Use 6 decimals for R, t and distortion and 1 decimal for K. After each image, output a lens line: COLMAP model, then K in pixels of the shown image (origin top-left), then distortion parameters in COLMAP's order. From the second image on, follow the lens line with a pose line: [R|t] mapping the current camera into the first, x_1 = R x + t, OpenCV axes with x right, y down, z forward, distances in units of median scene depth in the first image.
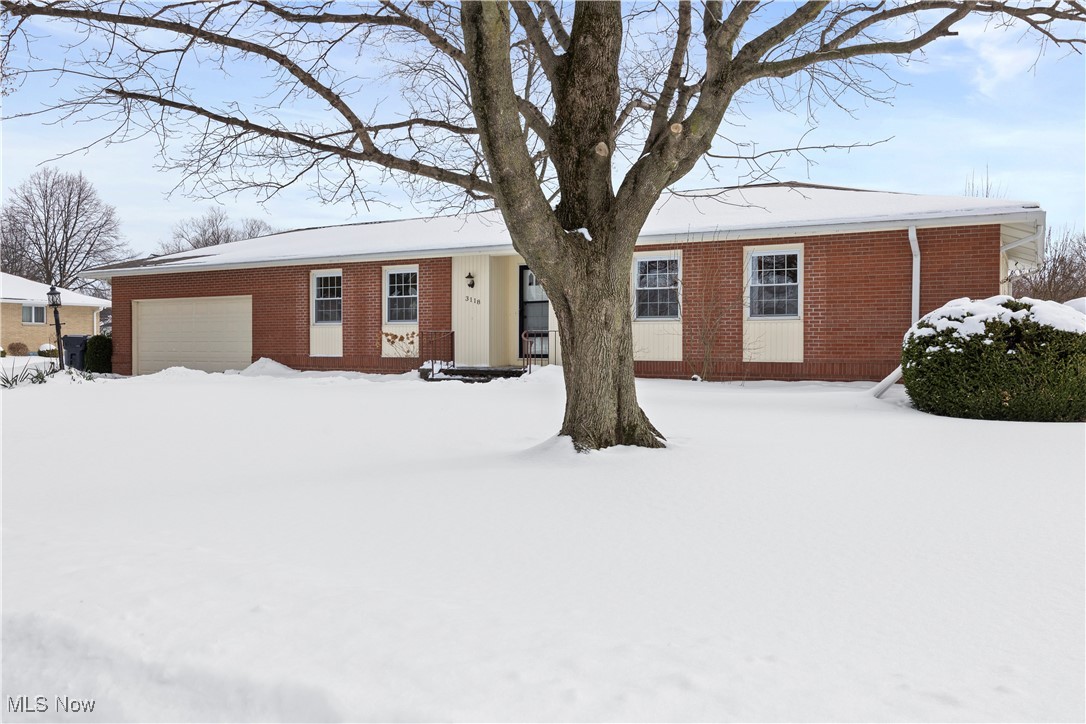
lens RADIAL K [[906.6, 0, 543.0], [0, 906.6, 360.8], [0, 0, 1]] dist [-0.010905, -0.000142]
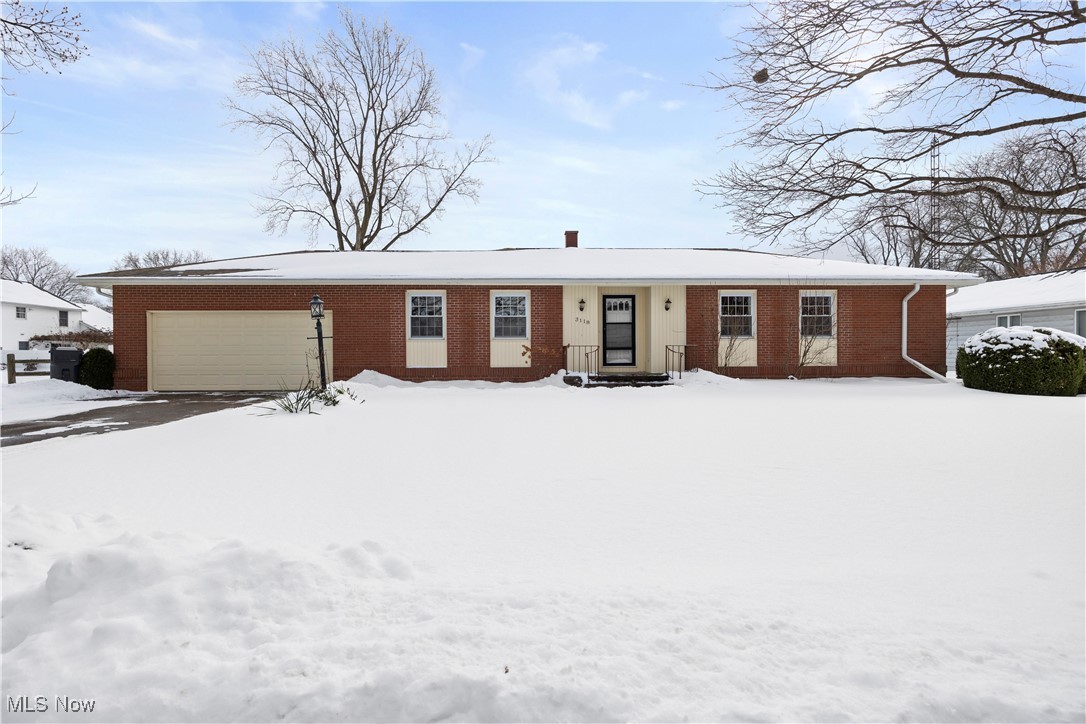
lens RADIAL K [[596.0, 0, 543.0], [0, 596.0, 361.6], [0, 0, 1]] dist [-0.000225, -0.000939]
pose [[0.845001, -0.010005, 0.534672, -0.553054], [0.014877, 0.999878, -0.004802, -0.006989], [-0.534558, 0.012012, 0.845046, 0.323172]]
